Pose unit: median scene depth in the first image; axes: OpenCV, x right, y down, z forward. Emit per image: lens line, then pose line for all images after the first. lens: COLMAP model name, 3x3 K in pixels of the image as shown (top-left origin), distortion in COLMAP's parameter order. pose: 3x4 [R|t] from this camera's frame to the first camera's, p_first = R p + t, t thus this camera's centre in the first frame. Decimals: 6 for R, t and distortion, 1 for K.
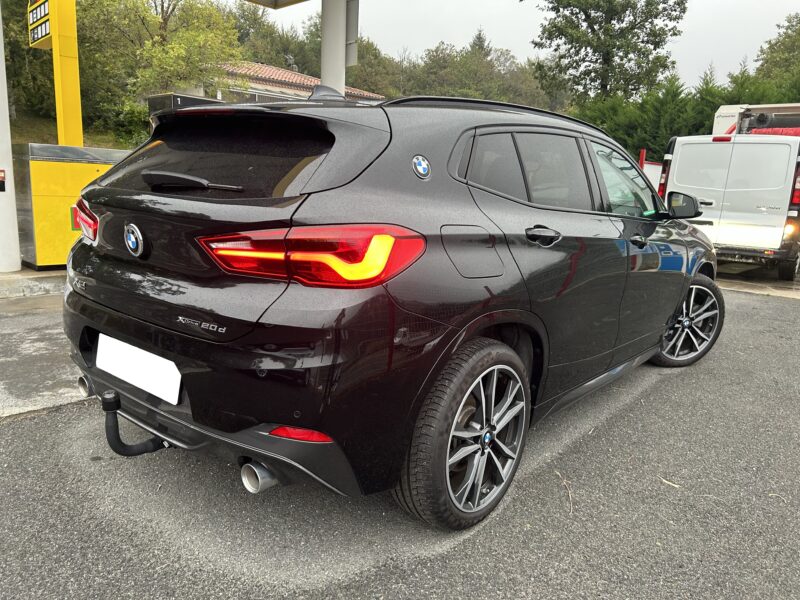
lens RADIAL K [[604.8, 0, 400.0], [0, 604.8, 300.0], [0, 0, 1]] dist [0.059517, -0.051593]
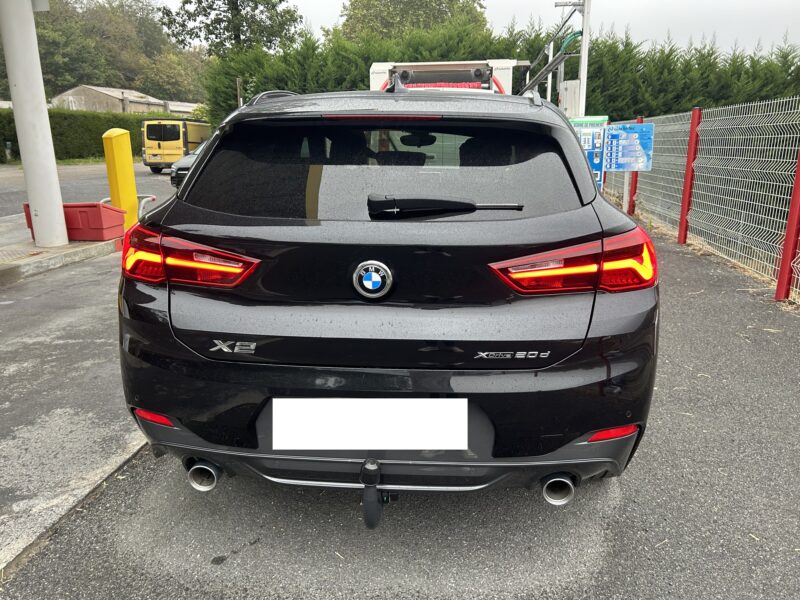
lens RADIAL K [[604.8, 0, 400.0], [0, 604.8, 300.0], [0, 0, 1]] dist [0.059517, -0.051593]
pose [[0.817904, -0.201622, 0.538870, -0.121975], [0.159413, 0.979334, 0.124466, -0.023826], [-0.552829, -0.015899, 0.833143, 0.040941]]
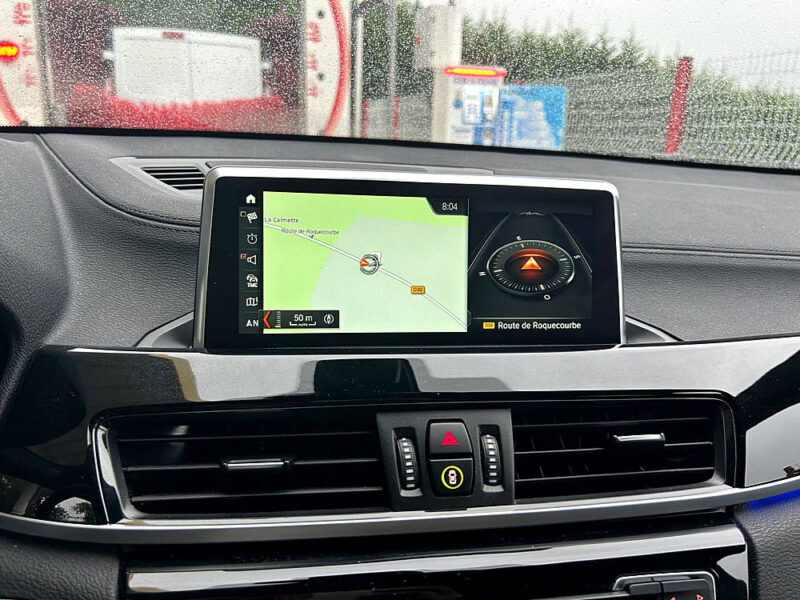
lens RADIAL K [[604.8, 0, 400.0], [0, 604.8, 300.0], [0, 0, 1]] dist [0.059517, -0.051593]
pose [[0.540370, -0.262538, 0.799421, 0.043486], [0.152798, 0.964898, 0.213599, -0.047531], [-0.827438, 0.006728, 0.561517, 0.278402]]
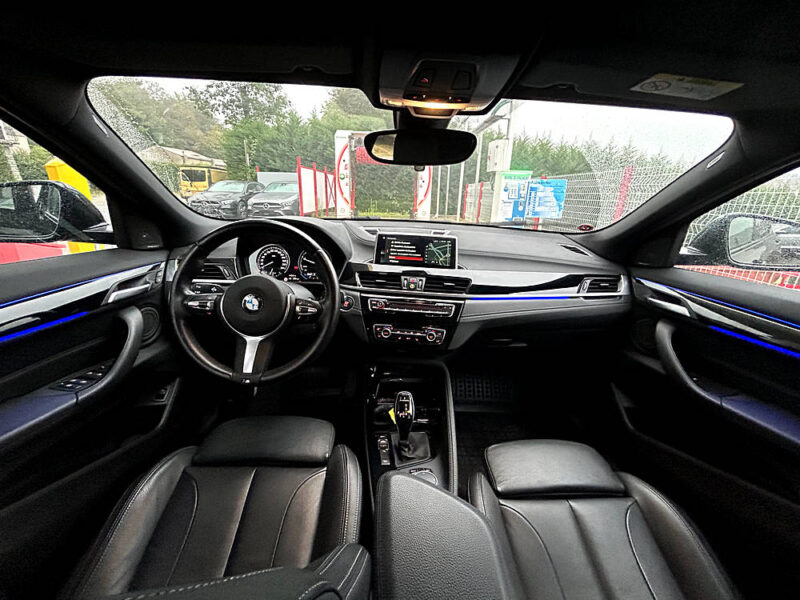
lens RADIAL K [[323.0, 0, 400.0], [0, 323.0, 300.0], [0, 0, 1]] dist [-0.000962, 0.000151]
pose [[0.738987, -0.240996, 0.629142, 0.013261], [0.133868, 0.967737, 0.213456, -0.048658], [-0.660286, -0.073520, 0.747407, 0.237668]]
